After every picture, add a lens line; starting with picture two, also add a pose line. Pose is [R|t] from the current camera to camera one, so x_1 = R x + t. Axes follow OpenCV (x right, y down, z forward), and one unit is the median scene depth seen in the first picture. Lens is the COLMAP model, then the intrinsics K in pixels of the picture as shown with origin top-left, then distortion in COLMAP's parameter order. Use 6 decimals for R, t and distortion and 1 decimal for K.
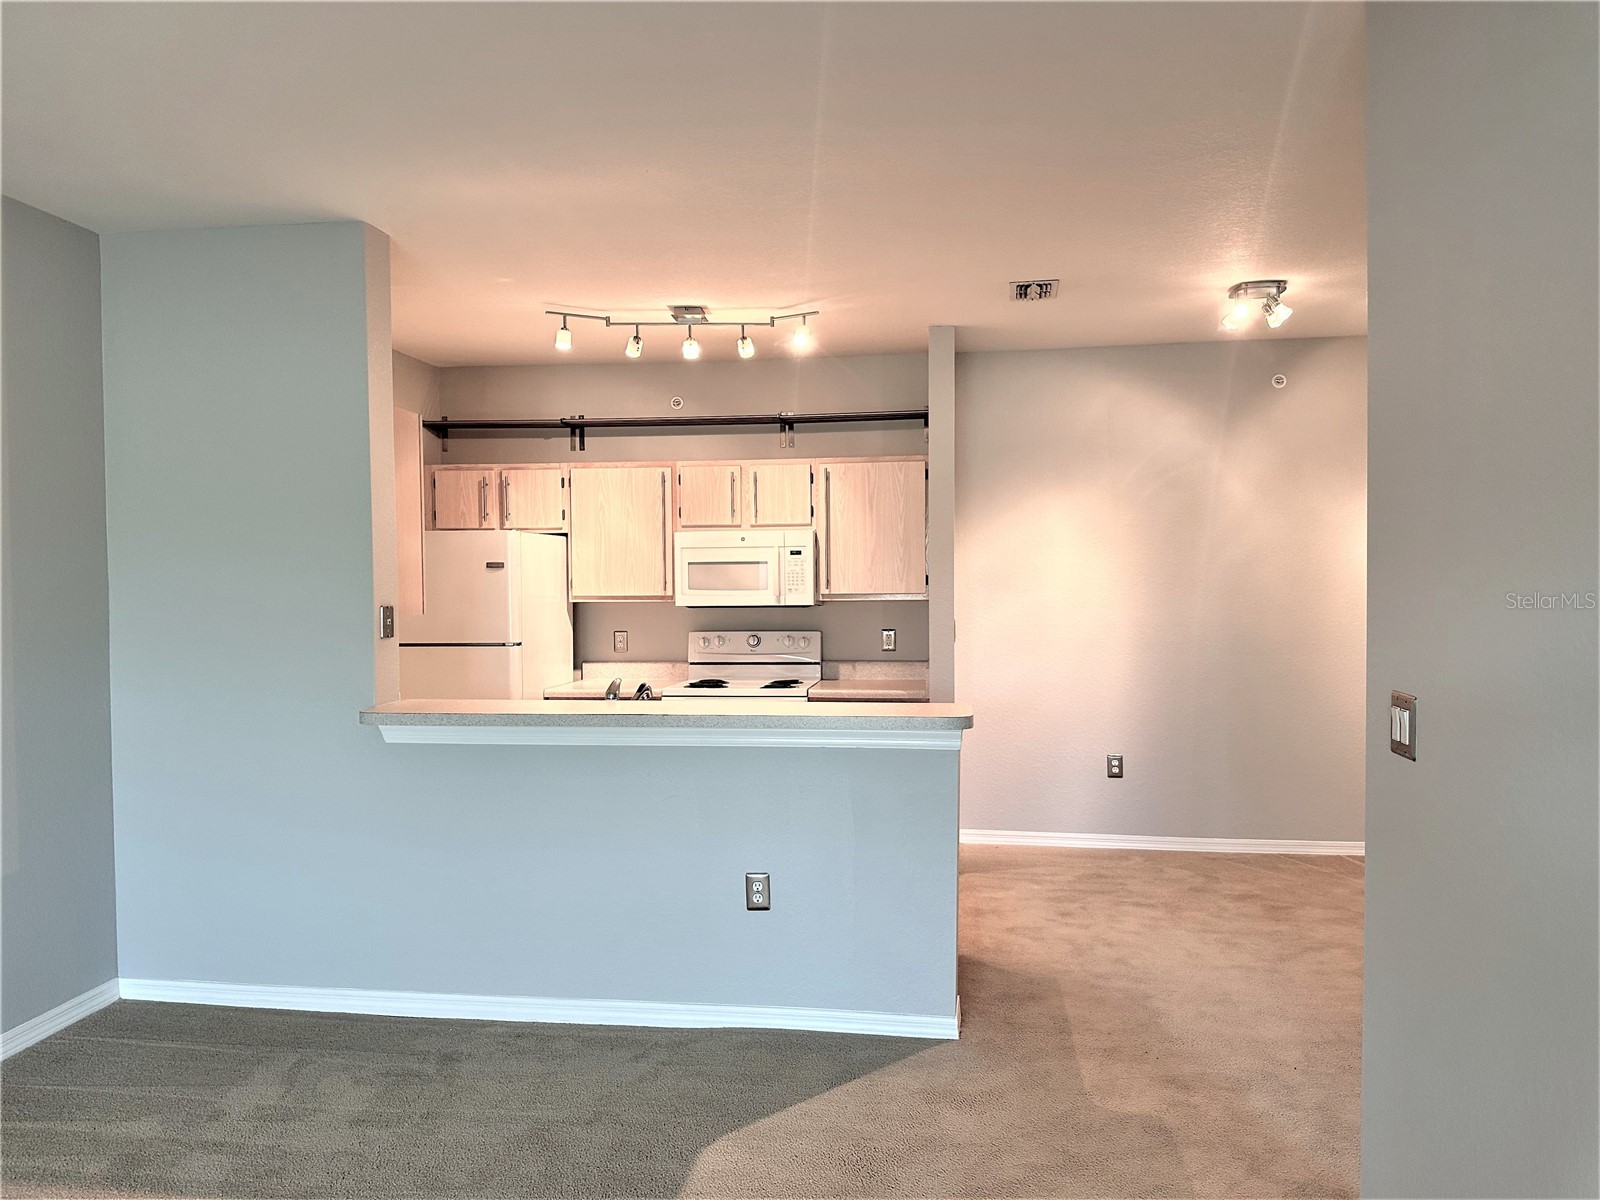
lens RADIAL K [[1097.4, 0, 800.0], [0, 1097.4, 600.0], [0, 0, 1]] dist [0.079485, -0.096835]
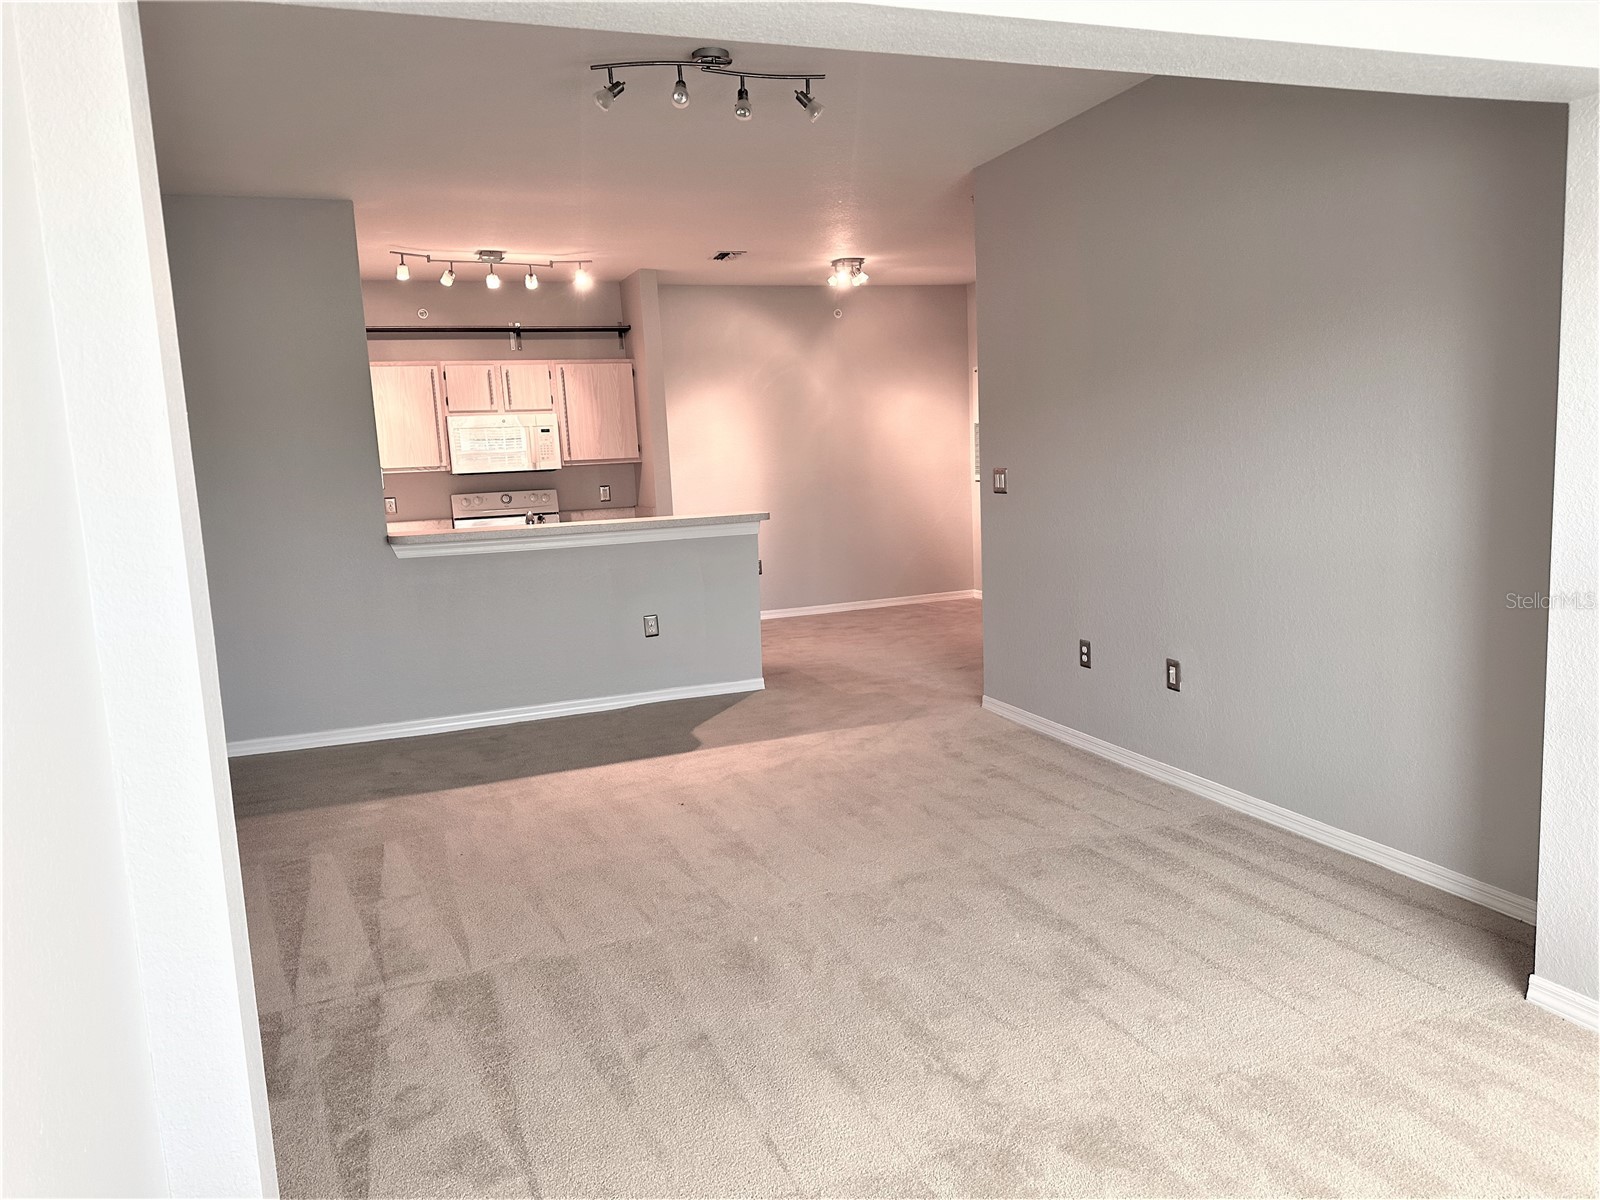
lens RADIAL K [[1133.9, 0, 800.0], [0, 1133.9, 600.0], [0, 0, 1]] dist [0.074898, -0.386298]
pose [[0.877247, -0.089983, 0.471530, -0.408450], [0.044775, 0.993330, 0.106258, 0.029807], [-0.477947, -0.072101, 0.875425, -0.398183]]
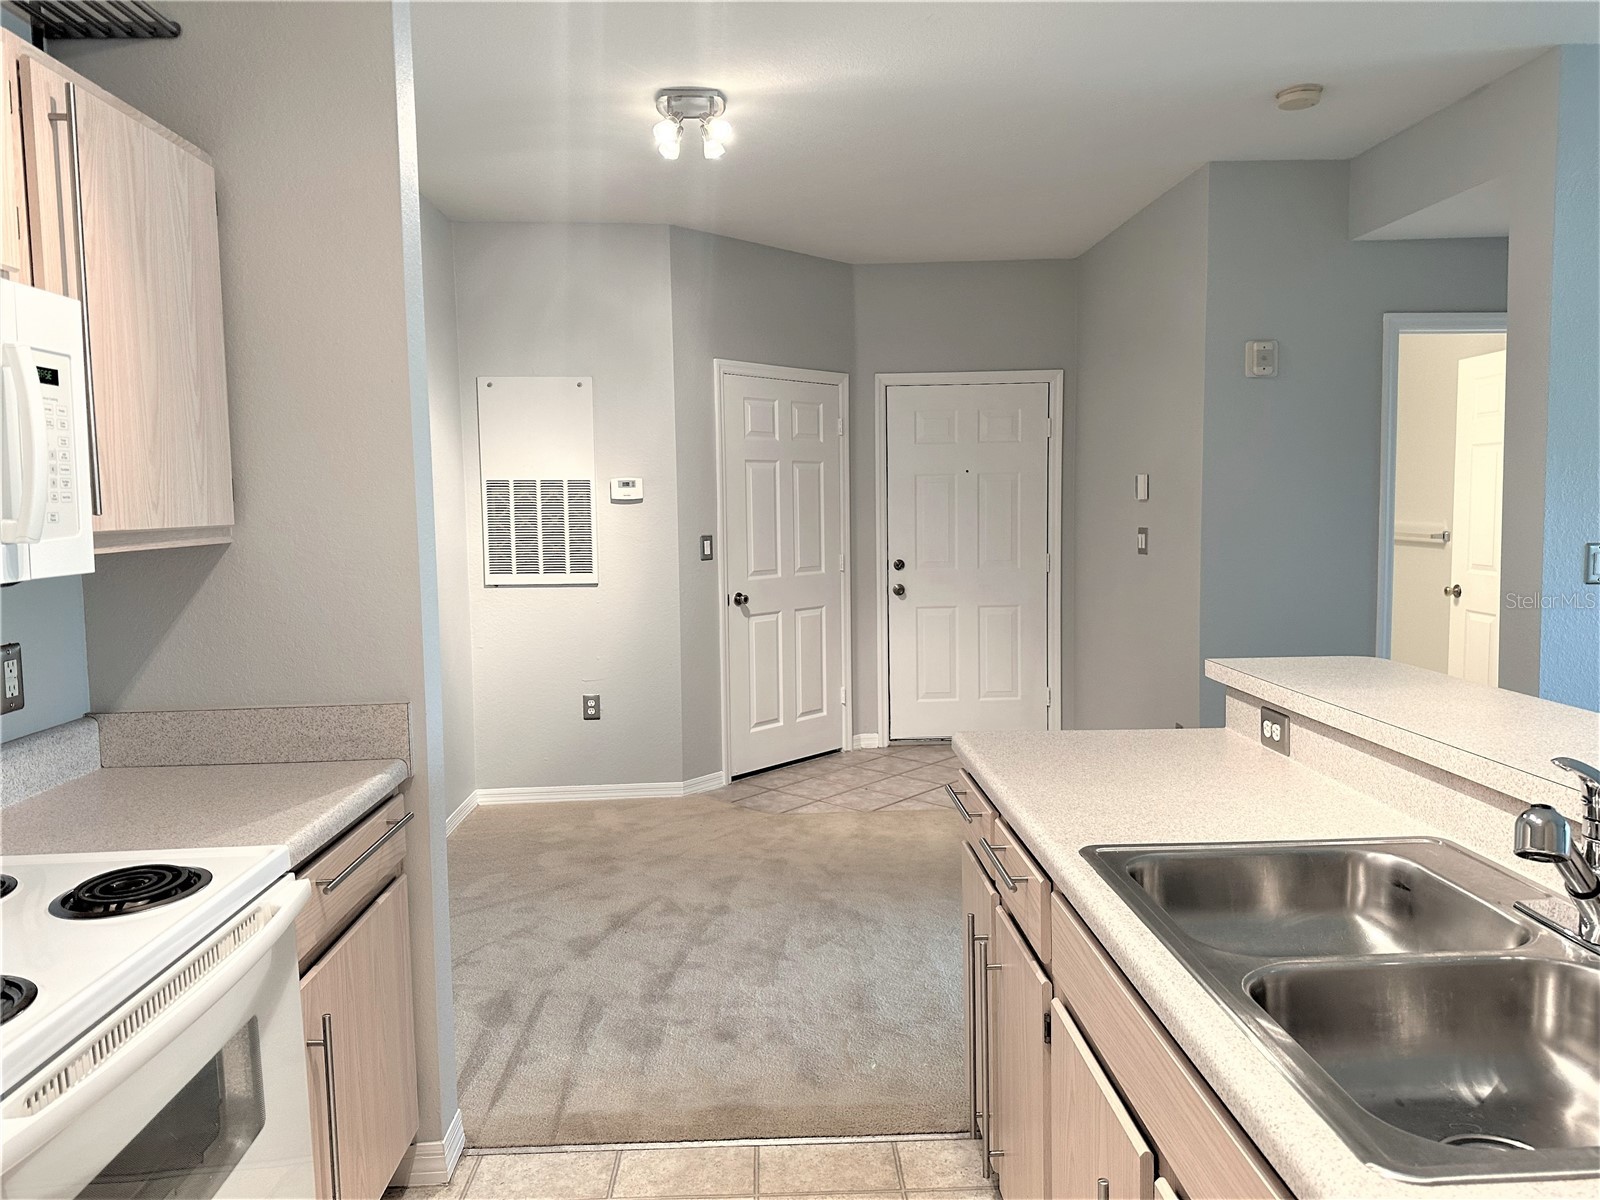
lens RADIAL K [[1126.5, 0, 807.0], [0, 1126.5, 596.5], [0, 0, 1]] dist [0.076860, -0.104169]
pose [[-0.190924, -0.072193, 0.978946, -0.302677], [0.040815, 0.995846, 0.081399, -0.005727], [-0.980756, 0.055497, -0.187184, 0.875104]]
